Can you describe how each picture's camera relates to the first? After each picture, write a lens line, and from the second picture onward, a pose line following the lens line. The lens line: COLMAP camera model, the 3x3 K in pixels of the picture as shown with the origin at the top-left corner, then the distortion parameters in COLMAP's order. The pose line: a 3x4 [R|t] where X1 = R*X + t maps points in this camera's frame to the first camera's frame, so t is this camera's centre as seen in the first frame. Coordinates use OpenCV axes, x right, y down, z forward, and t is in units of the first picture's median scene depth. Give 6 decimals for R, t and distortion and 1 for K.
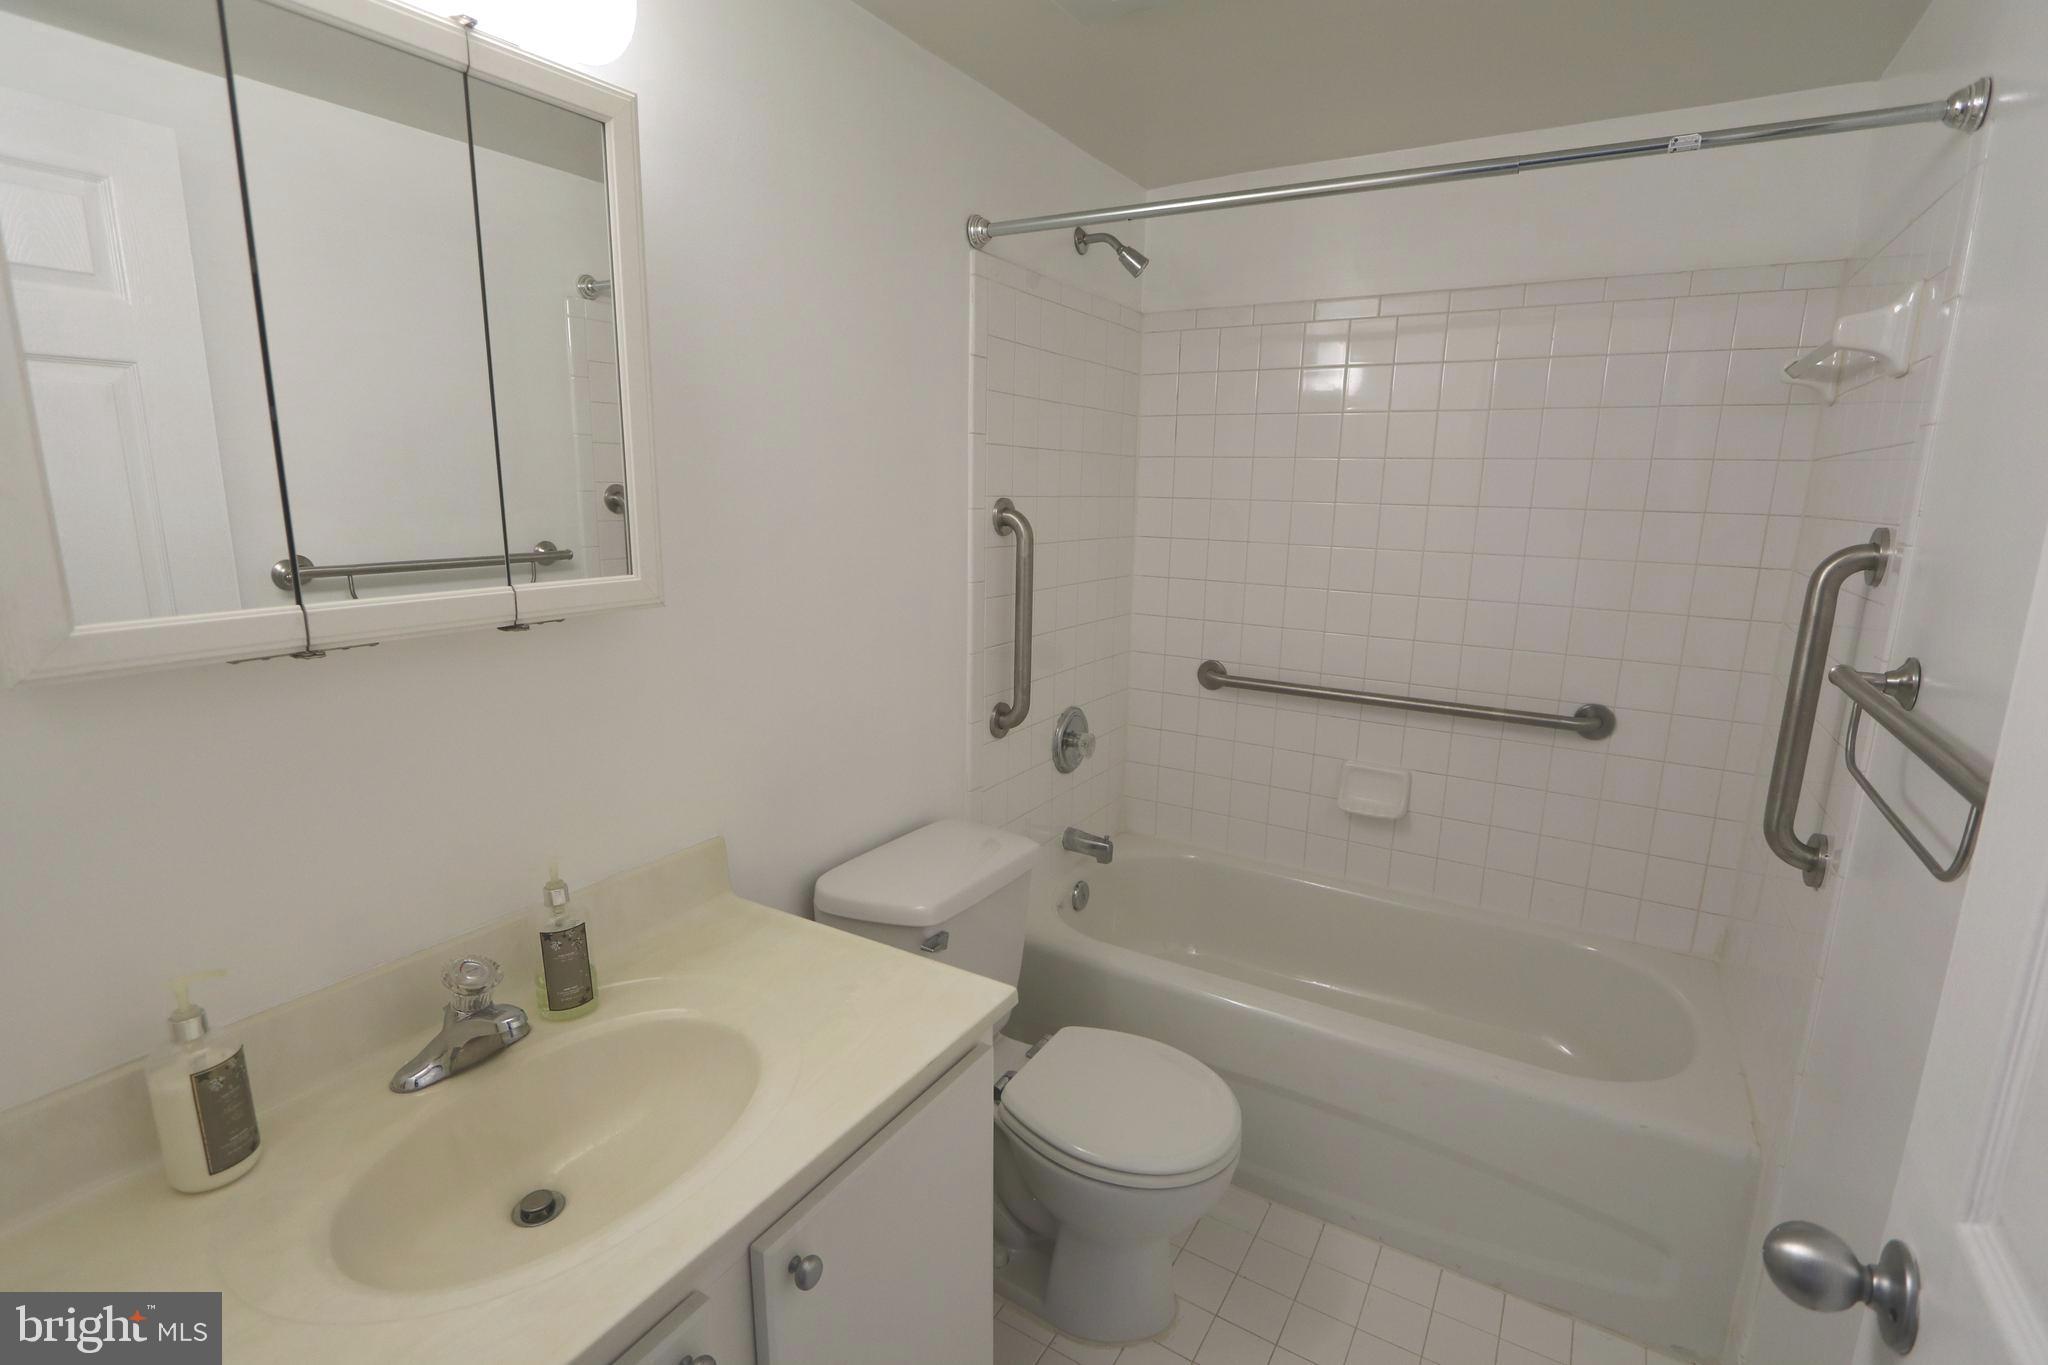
lens RADIAL K [[941.8, 0, 1020.6], [0, 941.8, 680.6], [0, 0, 1]] dist [-0.013117, -0.000015]
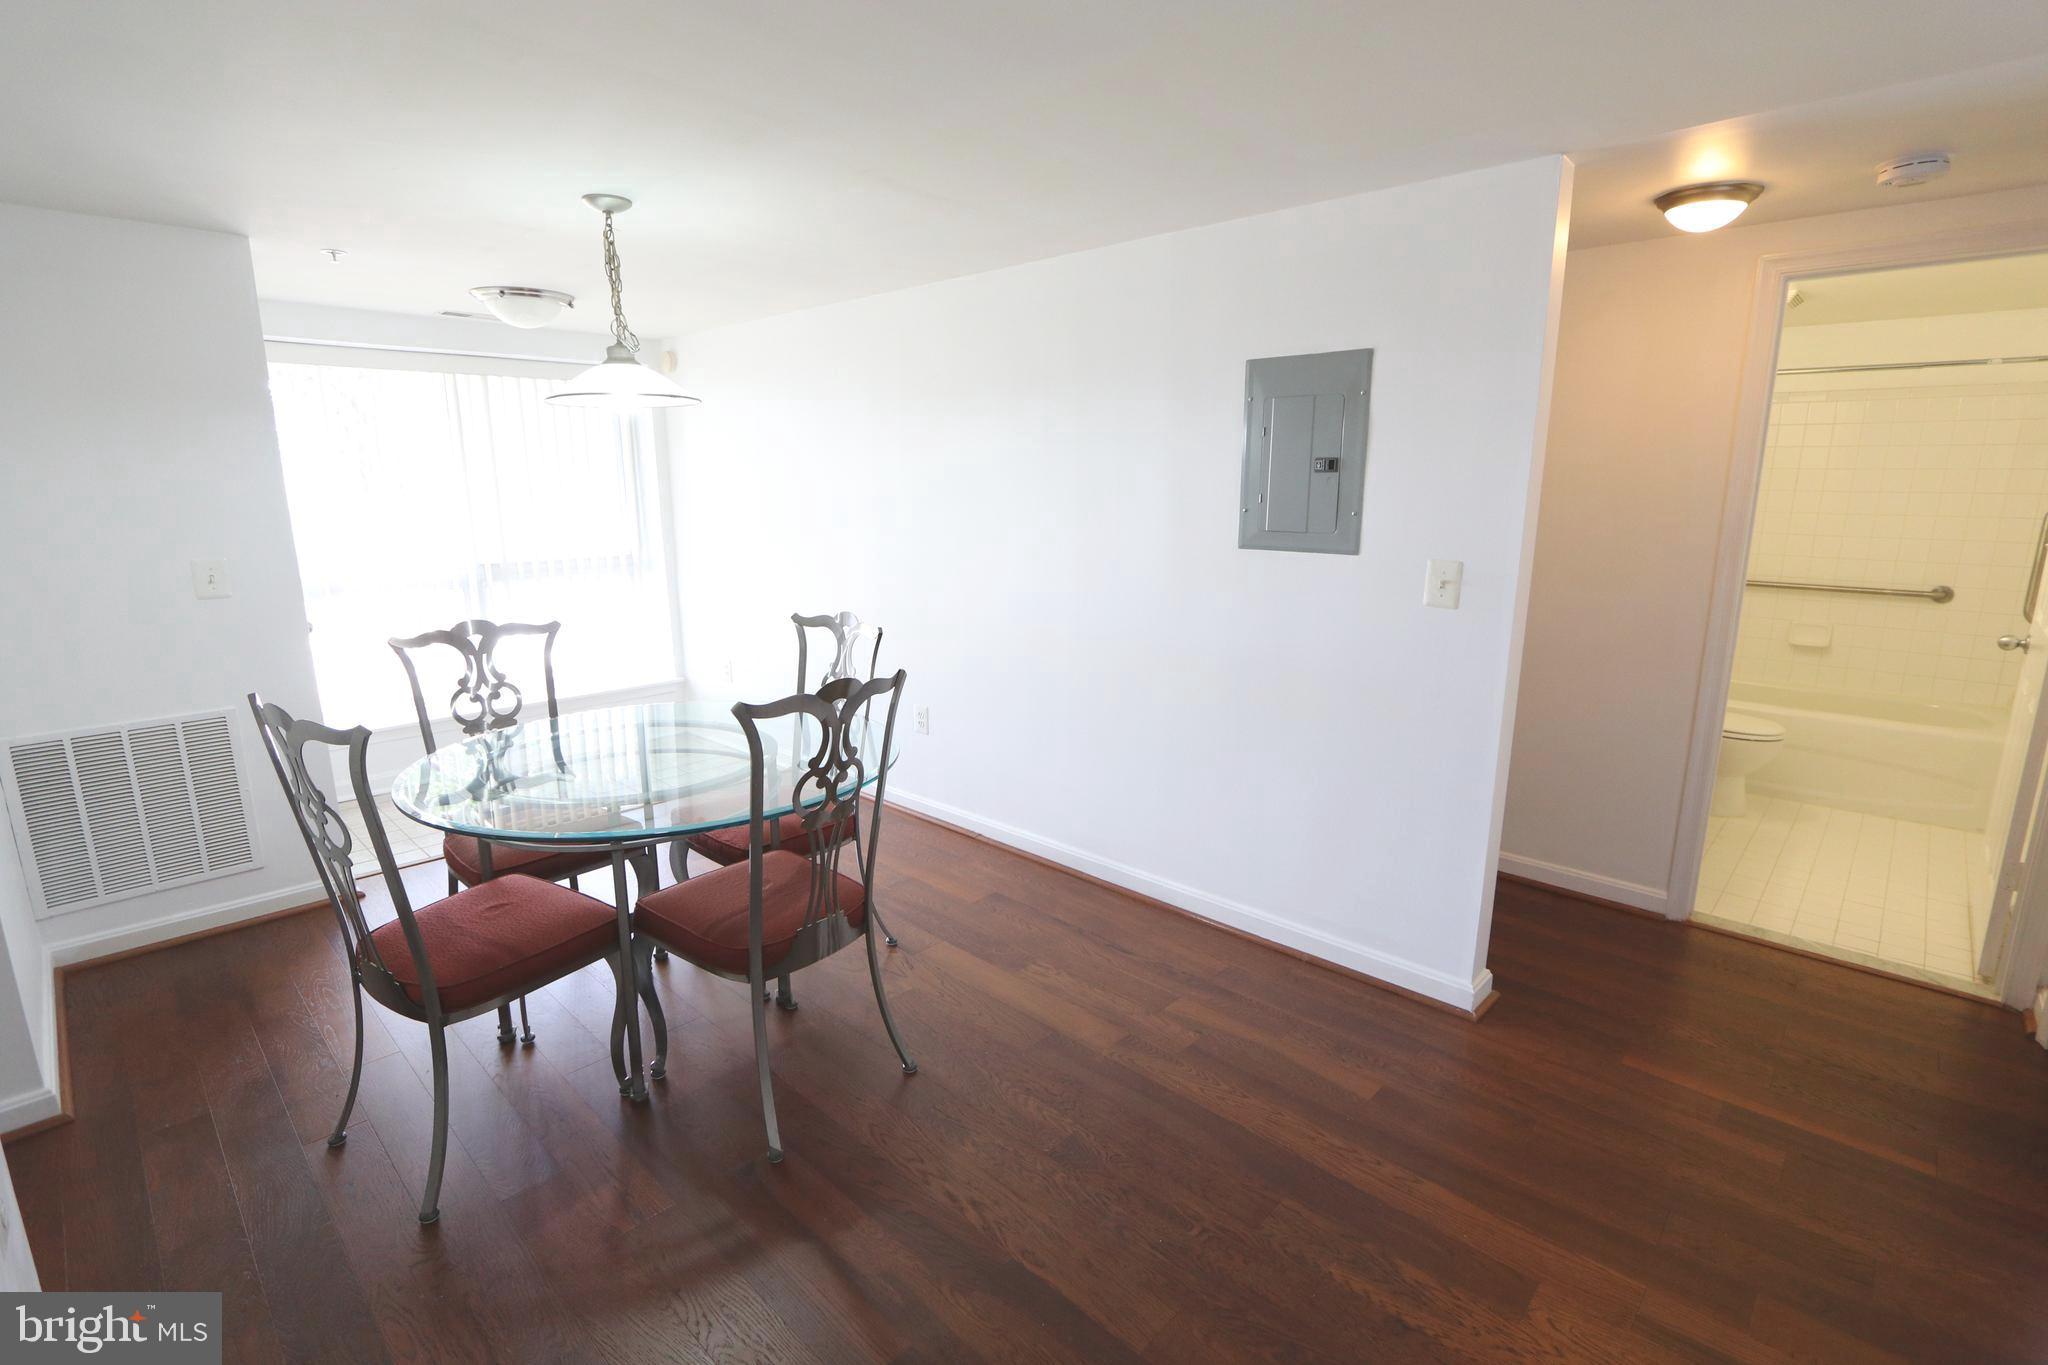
lens RADIAL K [[941.8, 0, 1020.6], [0, 941.8, 680.6], [0, 0, 1]] dist [-0.013117, -0.000015]
pose [[0.977927, 0.026127, -0.207307, -0.994012], [-0.024433, 0.999644, 0.010729, 0.274627], [0.207513, -0.005427, 0.978217, -1.500390]]
